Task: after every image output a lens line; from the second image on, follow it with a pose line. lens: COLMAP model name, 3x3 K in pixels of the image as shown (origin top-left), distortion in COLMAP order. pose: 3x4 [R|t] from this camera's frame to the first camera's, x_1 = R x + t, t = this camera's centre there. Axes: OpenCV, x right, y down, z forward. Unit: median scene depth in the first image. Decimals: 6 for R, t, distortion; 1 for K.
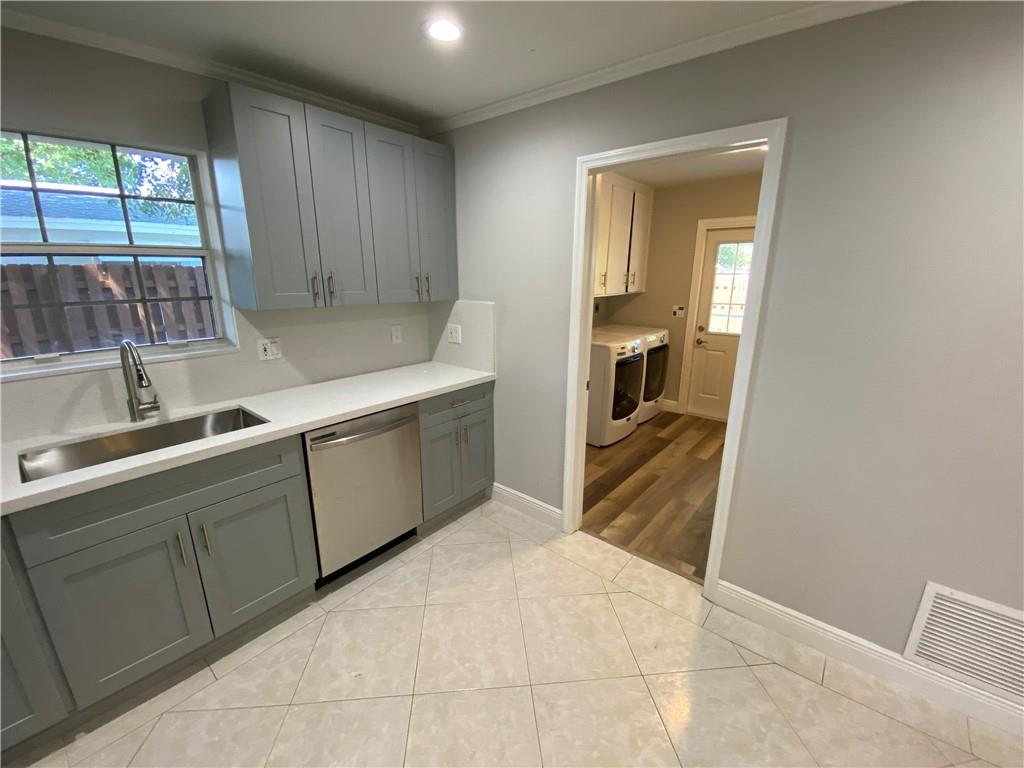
lens RADIAL K [[422.3, 0, 508.4], [0, 422.3, 381.4], [0, 0, 1]] dist [-0.000882, -0.003624]
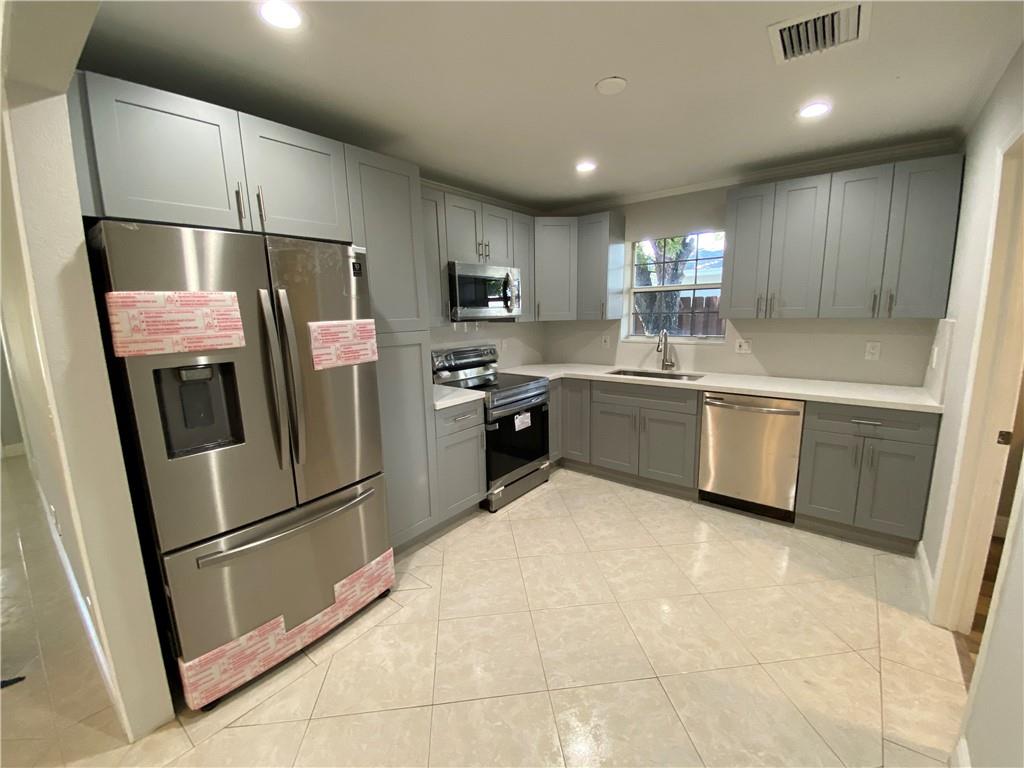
lens RADIAL K [[422.3, 0, 510.3], [0, 422.3, 381.4], [0, 0, 1]] dist [-0.000882, -0.003624]
pose [[0.021328, 0.165624, -0.985958, 0.745460], [-0.225824, 0.961494, 0.156629, -0.003110], [0.973935, 0.219313, 0.057909, 0.108891]]
